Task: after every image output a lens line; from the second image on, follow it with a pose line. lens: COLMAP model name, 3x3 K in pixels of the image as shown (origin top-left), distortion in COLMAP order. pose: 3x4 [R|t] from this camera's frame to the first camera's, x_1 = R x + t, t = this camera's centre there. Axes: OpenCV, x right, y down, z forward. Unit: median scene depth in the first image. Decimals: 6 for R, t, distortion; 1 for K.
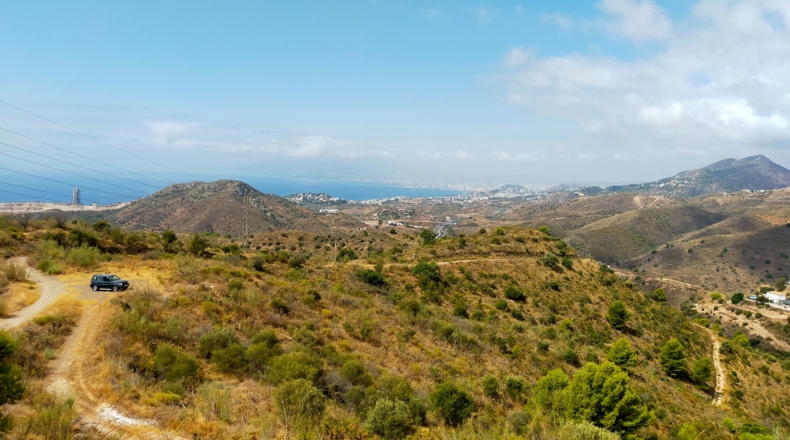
lens RADIAL K [[582.9, 0, 398.4], [0, 582.9, 222.5], [0, 0, 1]] dist [0.055043, -0.076031]
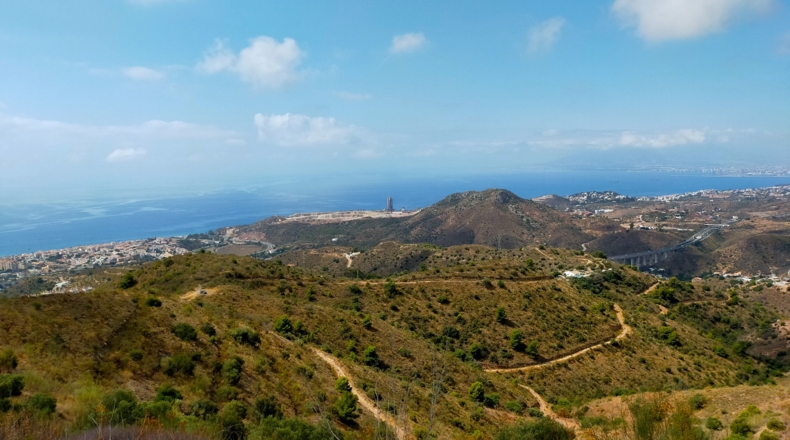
lens RADIAL K [[582.9, 0, 398.4], [0, 582.9, 222.5], [0, 0, 1]] dist [0.055043, -0.076031]
pose [[0.869706, -0.013298, -0.493390, 0.101718], [0.017321, 0.999844, 0.003584, -0.014175], [0.493266, -0.011663, 0.869801, -0.074138]]
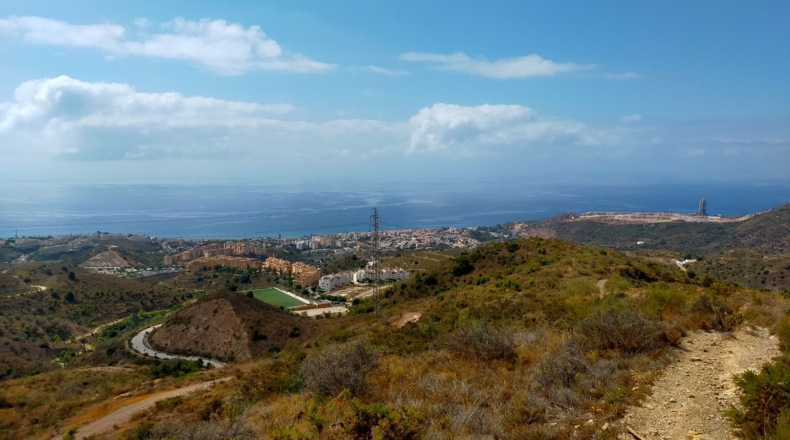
lens RADIAL K [[582.9, 0, 398.4], [0, 582.9, 222.5], [0, 0, 1]] dist [0.055043, -0.076031]
pose [[0.553730, 0.035694, -0.831931, 0.037823], [-0.046037, 0.998865, 0.012215, -0.007349], [0.831423, 0.031536, 0.554744, -0.044319]]
